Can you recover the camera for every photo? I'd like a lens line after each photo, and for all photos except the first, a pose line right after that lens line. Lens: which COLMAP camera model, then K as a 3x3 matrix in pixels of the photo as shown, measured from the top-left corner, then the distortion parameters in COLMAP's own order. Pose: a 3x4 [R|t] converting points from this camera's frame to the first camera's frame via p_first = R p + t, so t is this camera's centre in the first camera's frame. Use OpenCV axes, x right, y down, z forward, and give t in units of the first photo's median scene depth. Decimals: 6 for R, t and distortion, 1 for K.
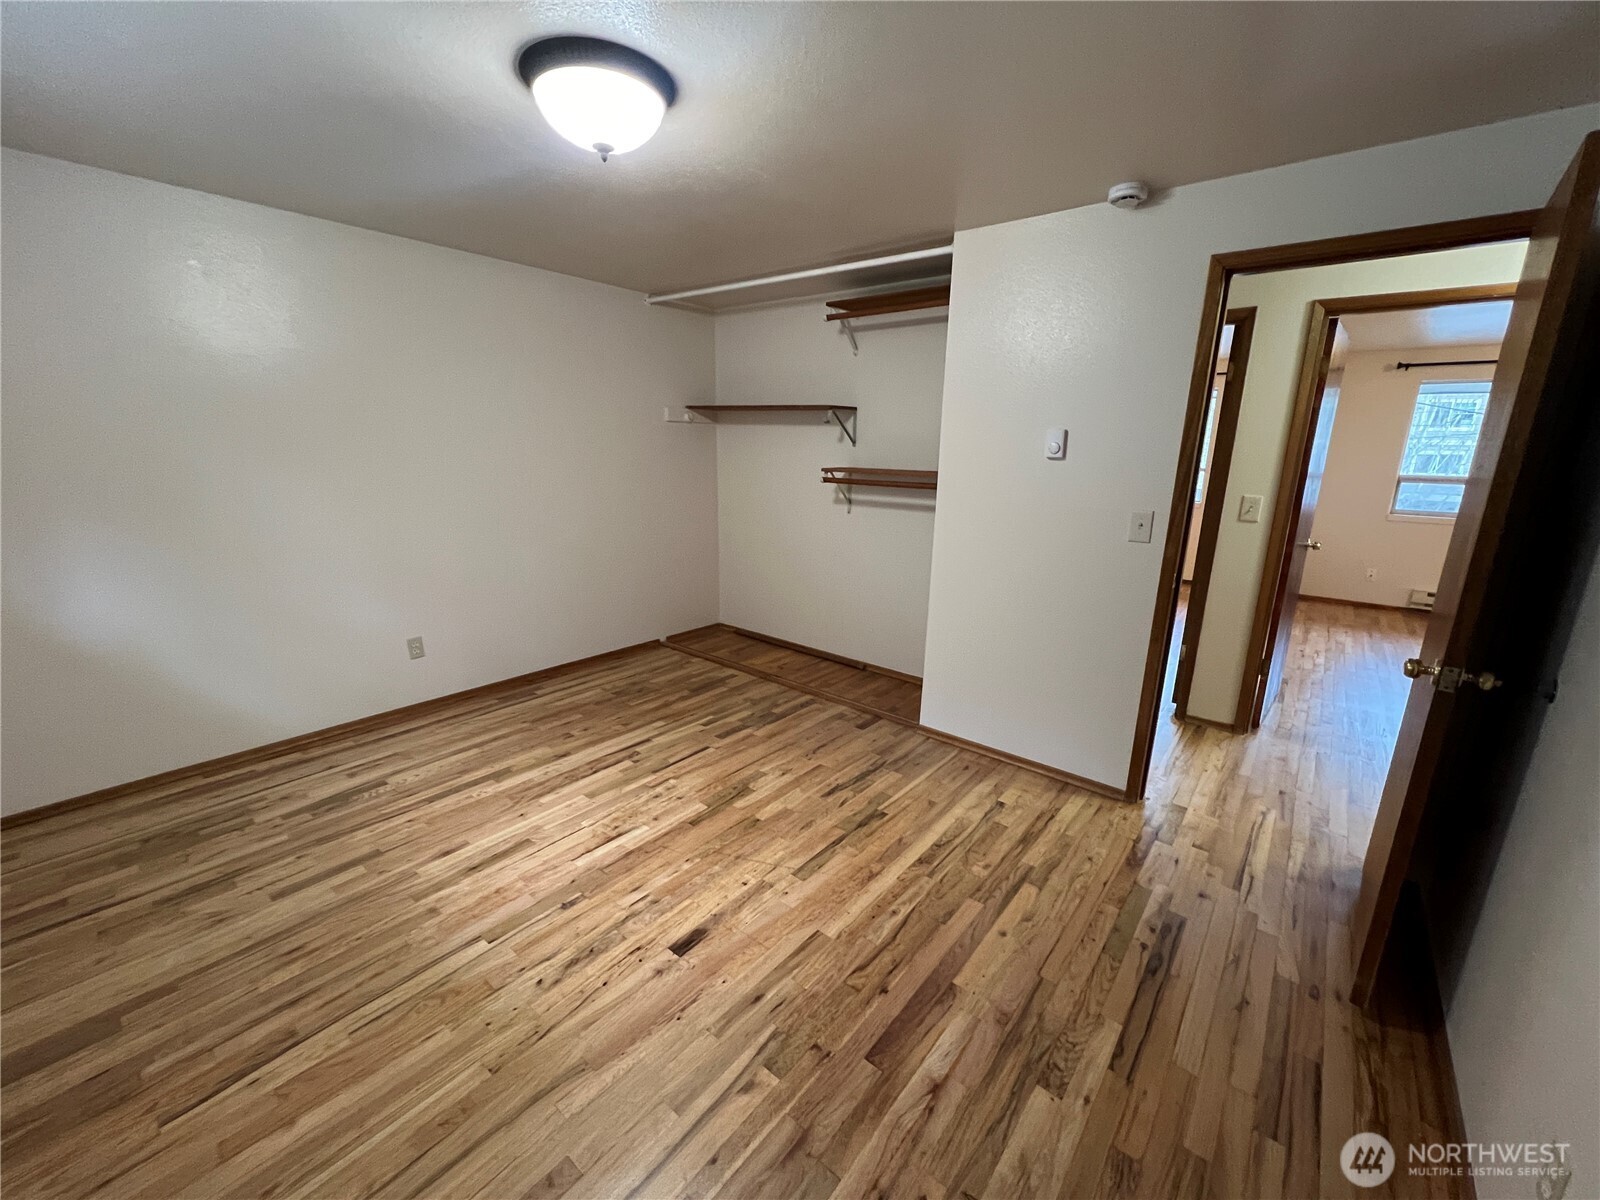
lens RADIAL K [[643.5, 0, 800.0], [0, 643.5, 600.0], [0, 0, 1]] dist [0.000046, 0.000622]
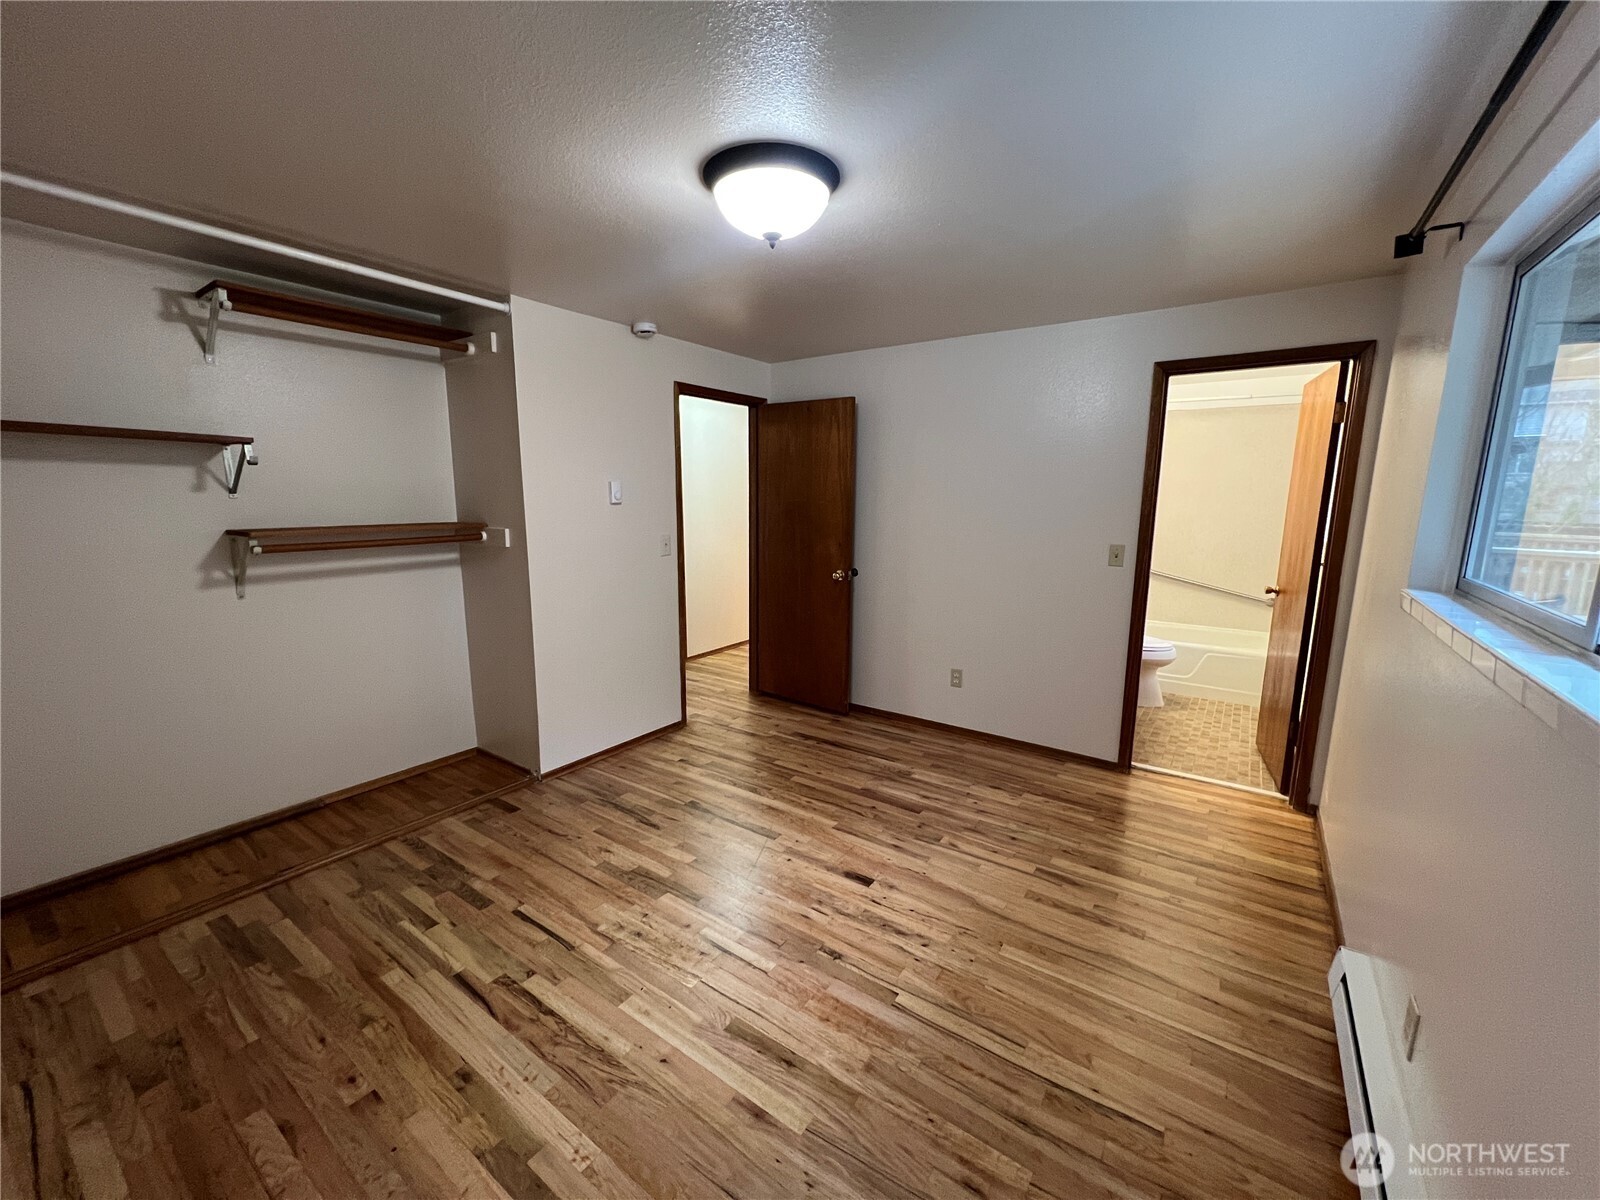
lens RADIAL K [[643.1, 0, 800.0], [0, 643.1, 600.0], [0, 0, 1]] dist [-0.001250, -0.000179]
pose [[-0.076808, -0.184956, 0.979741, -1.039683], [0.228514, 0.953222, 0.197864, -0.225870], [-0.970506, 0.239082, -0.030950, 0.797185]]
